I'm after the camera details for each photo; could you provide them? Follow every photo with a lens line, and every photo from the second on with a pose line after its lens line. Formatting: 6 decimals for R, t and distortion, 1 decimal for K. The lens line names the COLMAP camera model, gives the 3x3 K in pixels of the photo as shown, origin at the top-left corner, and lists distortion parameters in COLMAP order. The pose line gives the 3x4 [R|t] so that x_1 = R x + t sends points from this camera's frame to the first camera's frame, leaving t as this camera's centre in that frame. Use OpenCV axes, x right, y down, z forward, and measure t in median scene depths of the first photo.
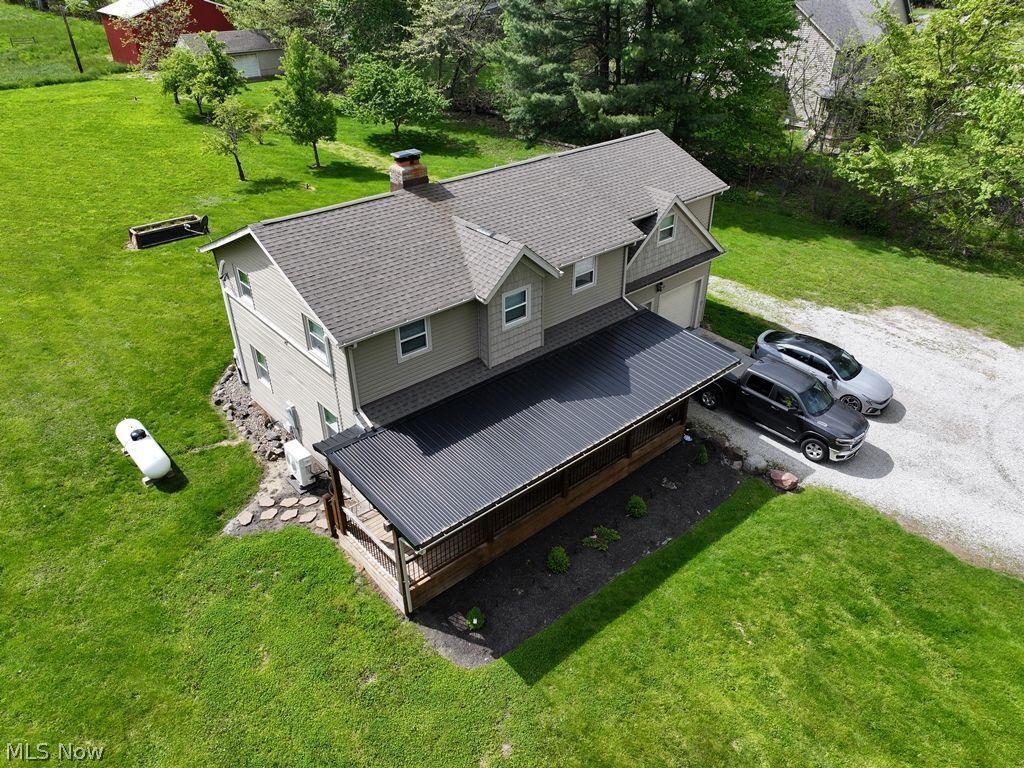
lens RADIAL K [[716.3, 0, 512.0], [0, 716.3, 384.0], [0, 0, 1]] dist [0.008121, 0.002904]
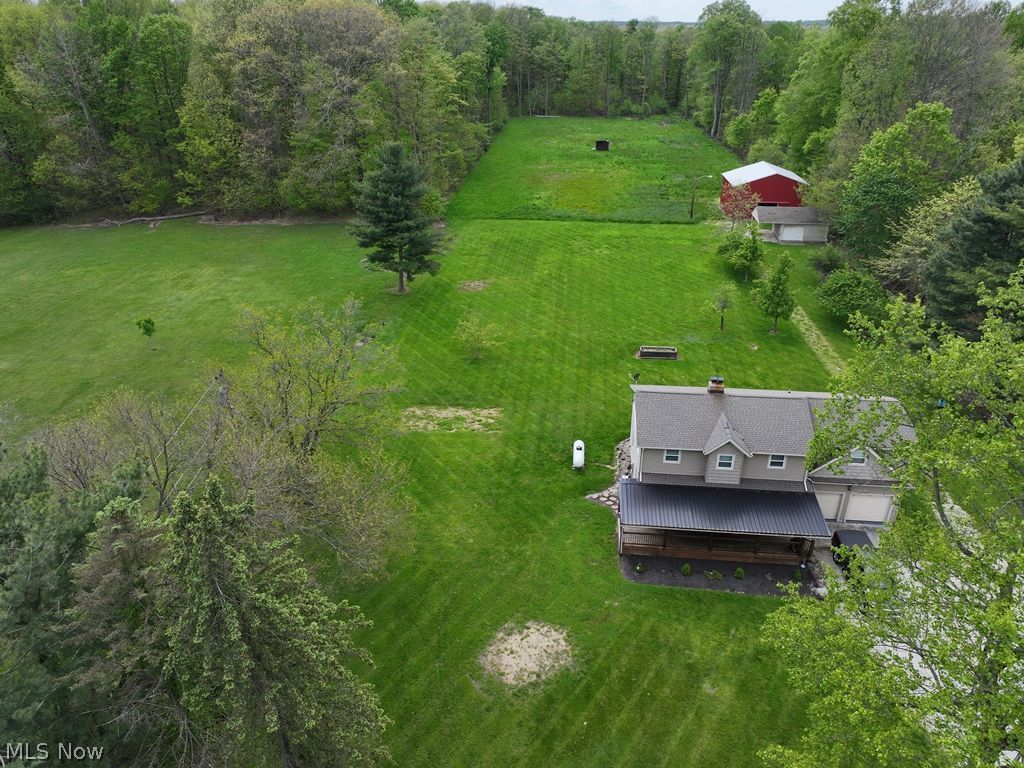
lens RADIAL K [[716.3, 0, 512.0], [0, 716.3, 384.0], [0, 0, 1]] dist [0.008121, 0.002904]
pose [[0.679674, 0.330777, -0.654699, 0.875632], [-0.383744, 0.921010, 0.066944, -0.212464], [0.625127, 0.205737, 0.752920, -1.055437]]
